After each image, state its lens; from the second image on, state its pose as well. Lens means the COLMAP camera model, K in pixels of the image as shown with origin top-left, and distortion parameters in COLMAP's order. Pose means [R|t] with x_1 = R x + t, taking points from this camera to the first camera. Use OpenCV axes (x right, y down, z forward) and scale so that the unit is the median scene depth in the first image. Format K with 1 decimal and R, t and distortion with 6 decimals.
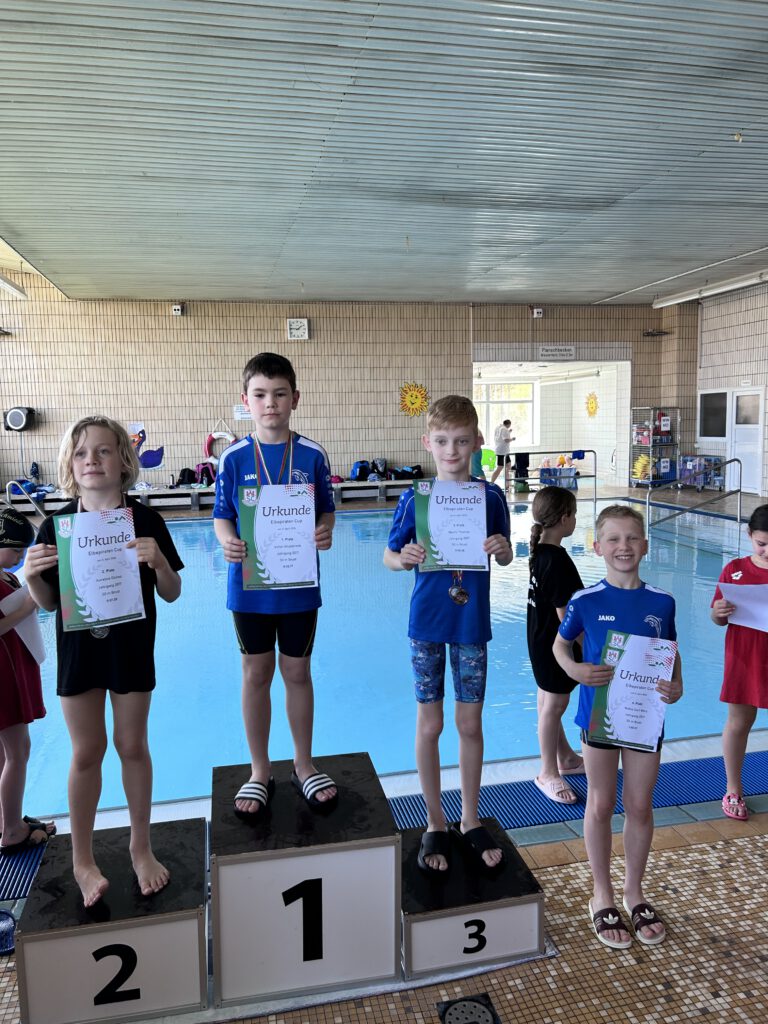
lens RADIAL K [[782.3, 0, 386.5], [0, 782.3, 501.3], [0, 0, 1]] dist [0.067934, -0.076759]
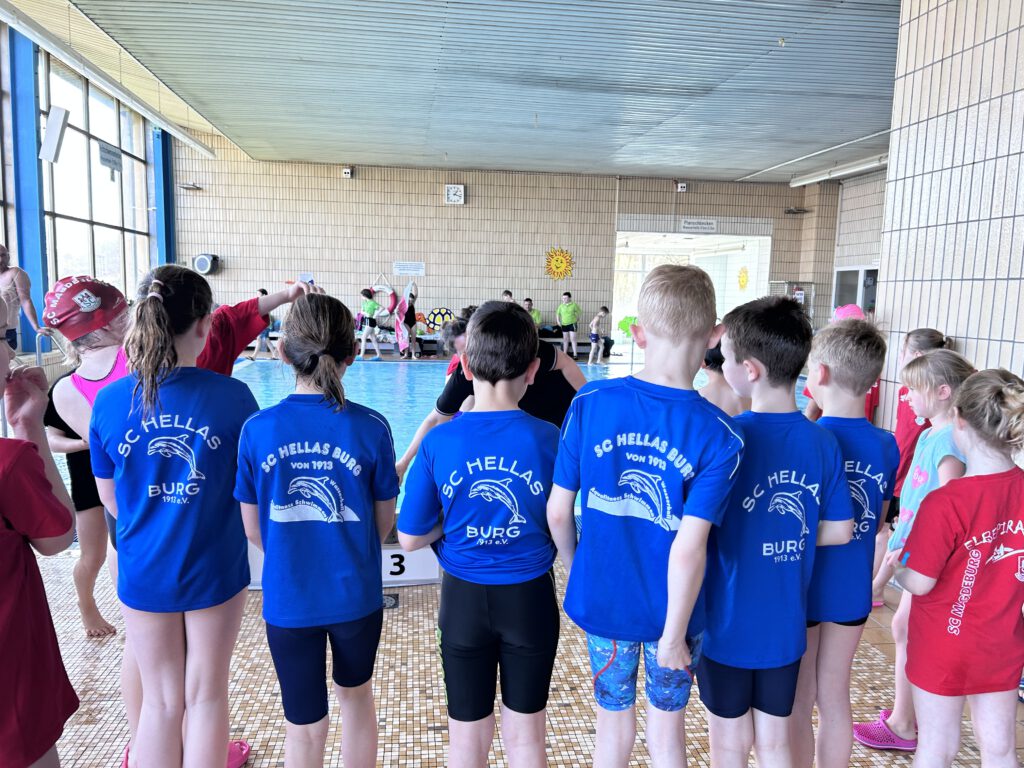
lens RADIAL K [[782.3, 0, 501.6], [0, 782.3, 382.7], [0, 0, 1]] dist [0.067934, -0.076759]
pose [[0.994224, 0.058678, -0.089861, 0.125549], [-0.057326, 0.998201, 0.017546, 0.037531], [0.090729, -0.012293, 0.995800, -0.164641]]
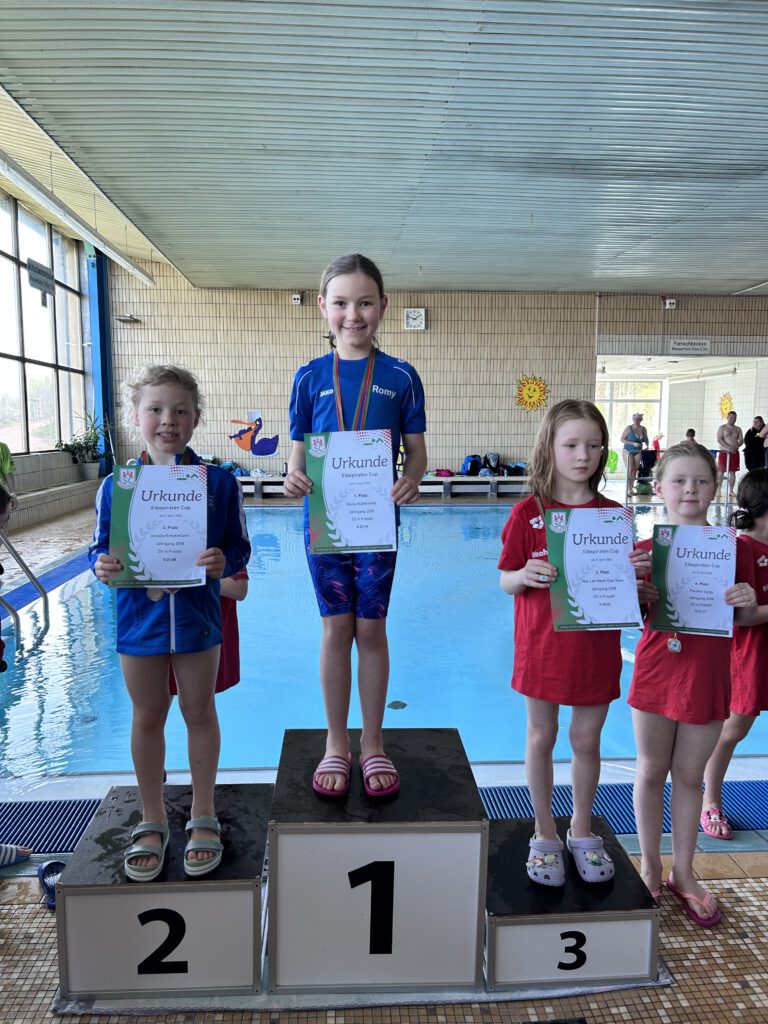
lens RADIAL K [[781.8, 0, 384.0], [0, 781.8, 512.0], [0, 0, 1]] dist [0.065817, -0.079771]
pose [[0.988500, 0.043086, -0.144954, 0.004188], [-0.041732, 0.999052, 0.012373, 0.022288], [0.145350, -0.006182, 0.989361, 0.038710]]
